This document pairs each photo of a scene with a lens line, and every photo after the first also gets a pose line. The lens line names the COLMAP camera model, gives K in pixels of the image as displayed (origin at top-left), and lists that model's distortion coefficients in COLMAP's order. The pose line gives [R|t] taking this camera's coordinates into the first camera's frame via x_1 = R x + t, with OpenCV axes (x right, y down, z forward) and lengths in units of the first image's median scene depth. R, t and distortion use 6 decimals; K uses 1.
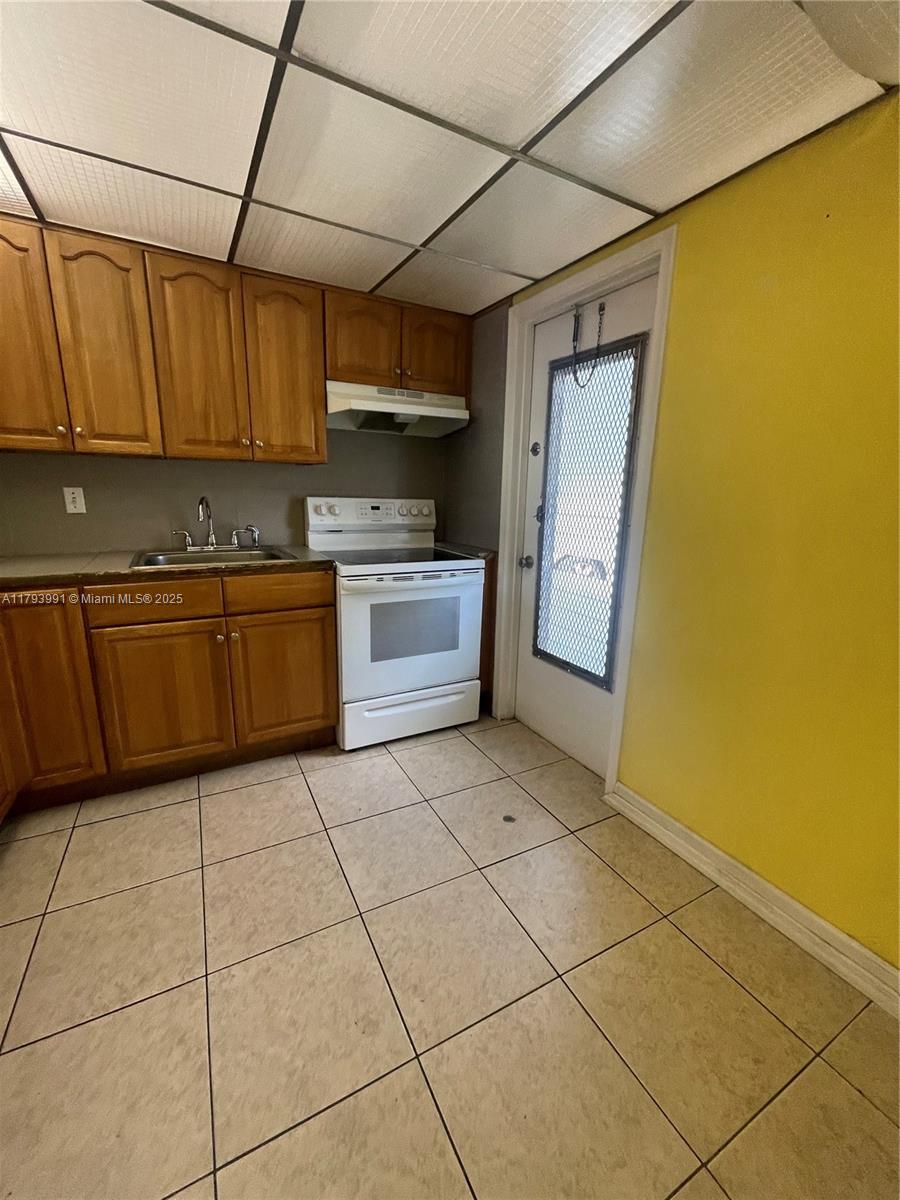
lens RADIAL K [[489.3, 0, 449.0], [0, 489.3, 602.3], [0, 0, 1]] dist [0.001203, -0.000352]
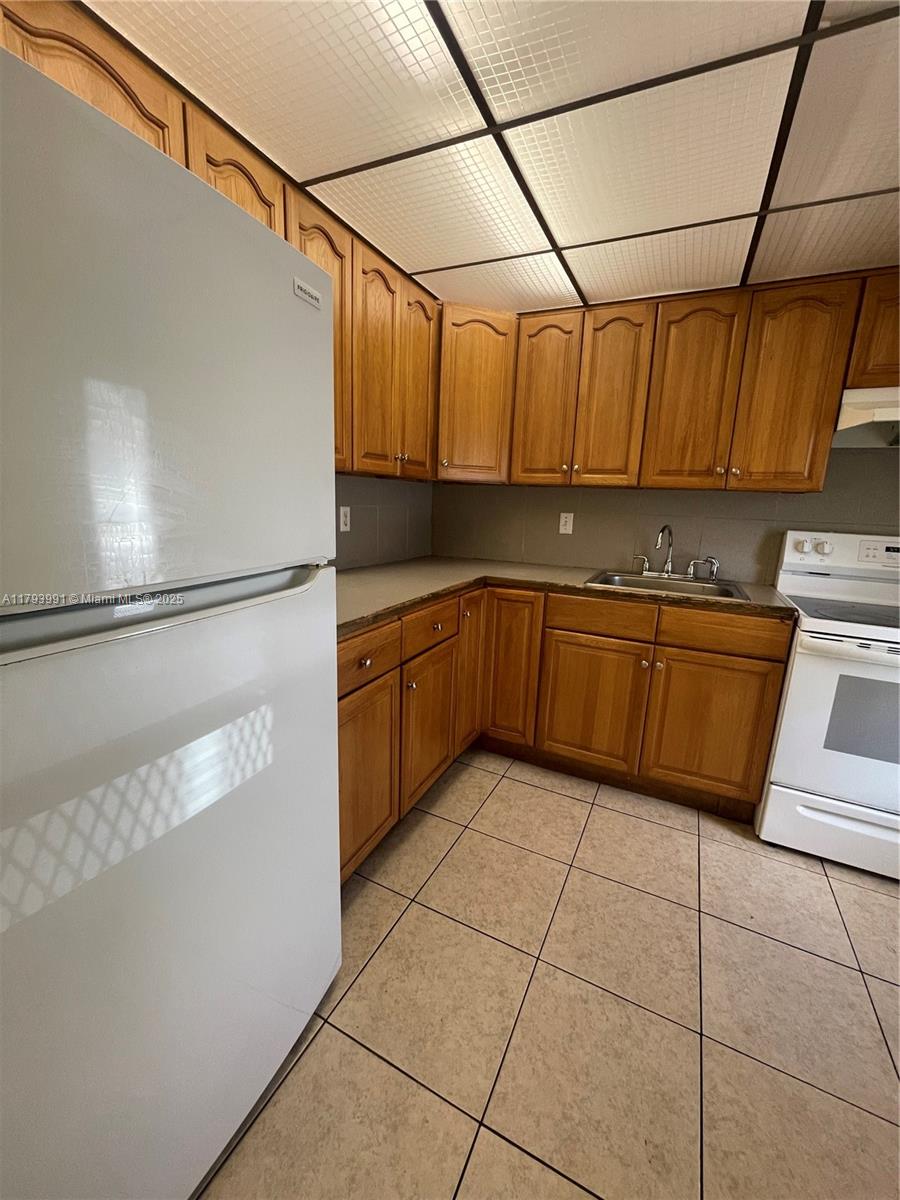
lens RADIAL K [[489.3, 0, 447.2], [0, 489.3, 601.4], [0, 0, 1]] dist [0.001203, -0.000352]
pose [[0.574826, 0.168935, -0.800648, 0.084802], [-0.209169, 0.976285, 0.055821, -0.023093], [0.791090, 0.135384, 0.596530, 0.053498]]
